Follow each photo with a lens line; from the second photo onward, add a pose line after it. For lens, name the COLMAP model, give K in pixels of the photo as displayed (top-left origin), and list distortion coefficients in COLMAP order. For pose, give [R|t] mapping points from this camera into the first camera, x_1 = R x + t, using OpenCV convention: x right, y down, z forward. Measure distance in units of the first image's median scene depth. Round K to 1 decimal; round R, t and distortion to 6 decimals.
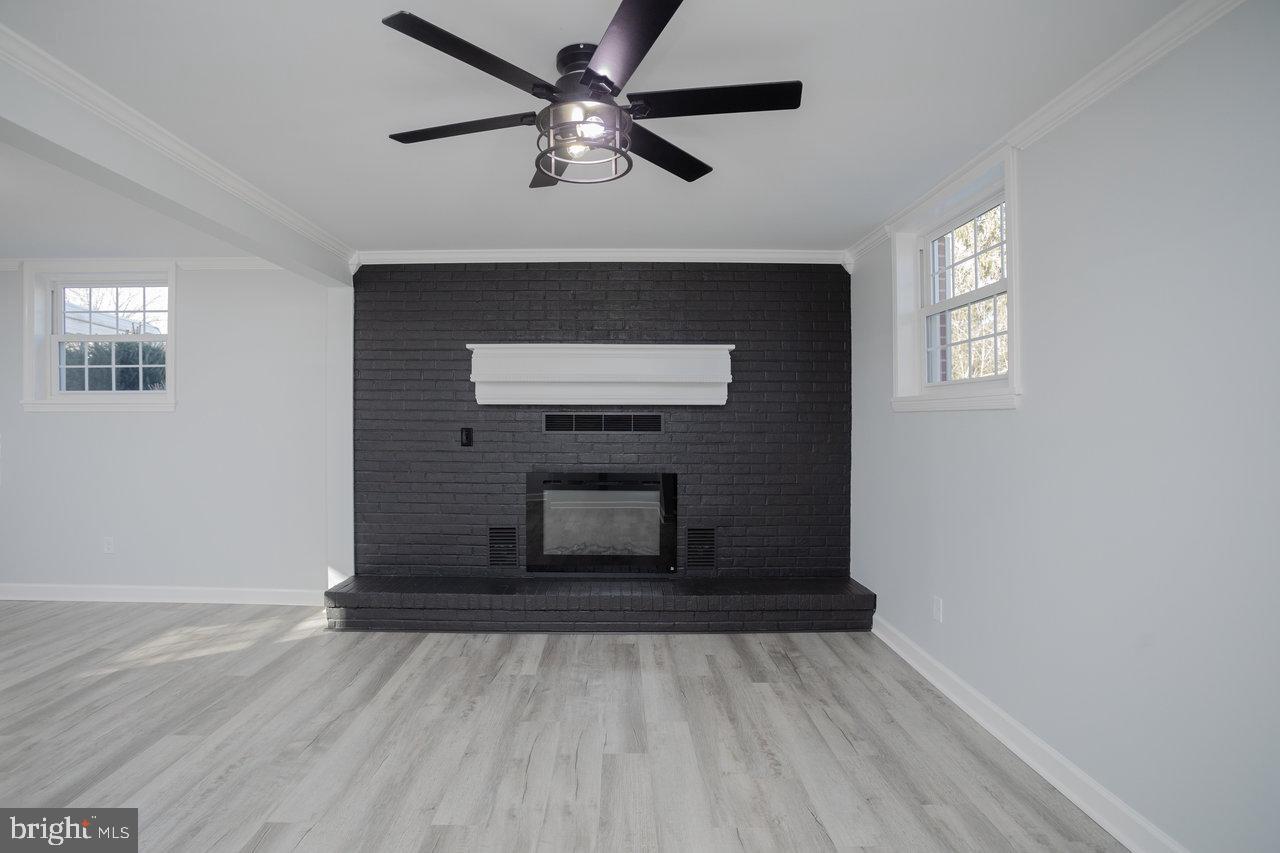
lens RADIAL K [[611.0, 0, 640.0], [0, 611.0, 426.5], [0, 0, 1]] dist [-0.059342, 0.000079]
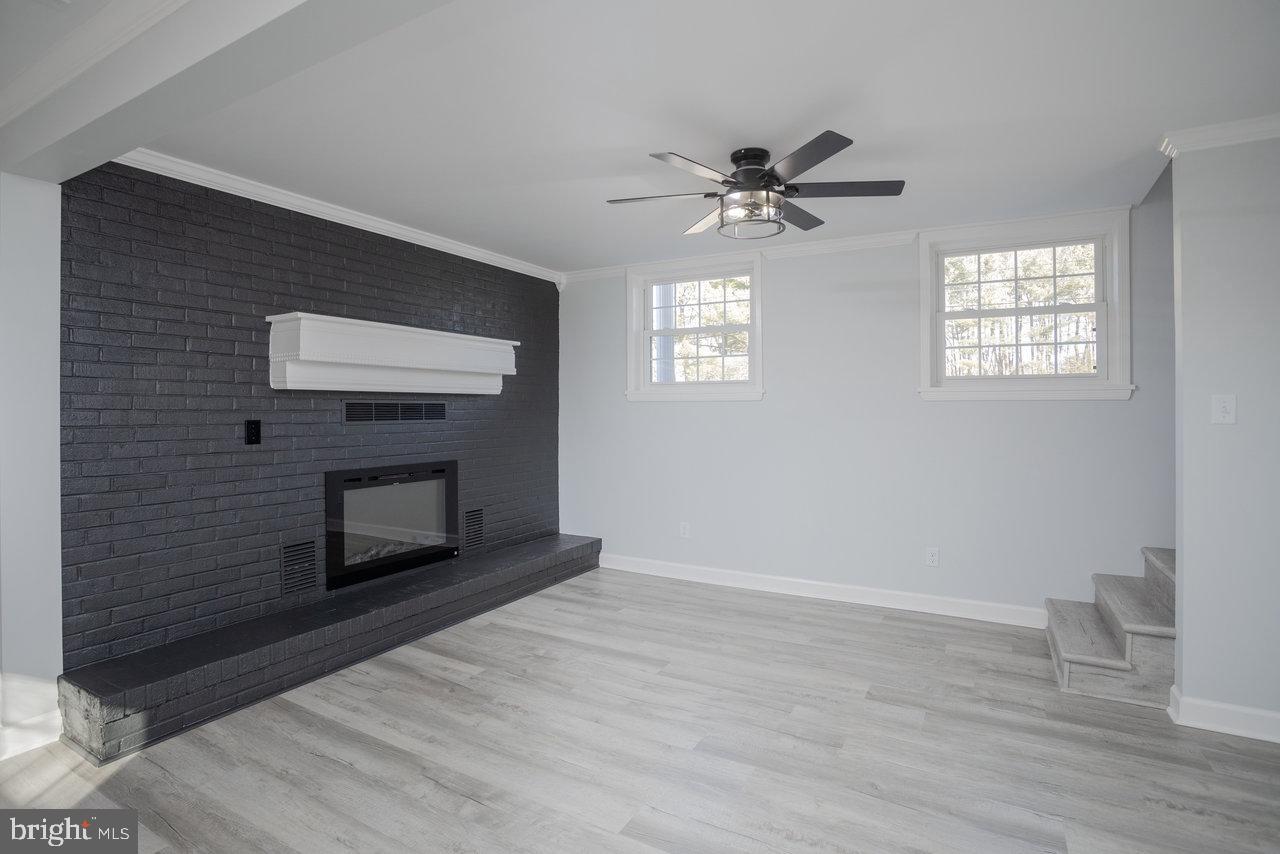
lens RADIAL K [[623.4, 0, 640.2], [0, 623.4, 404.4], [0, 0, 1]] dist [-0.025213, 0.000576]
pose [[0.504627, 0.000975, 0.863337, -0.721832], [-0.005260, 0.999984, 0.001946, -0.021551], [-0.863322, -0.005523, 0.504624, 0.209740]]
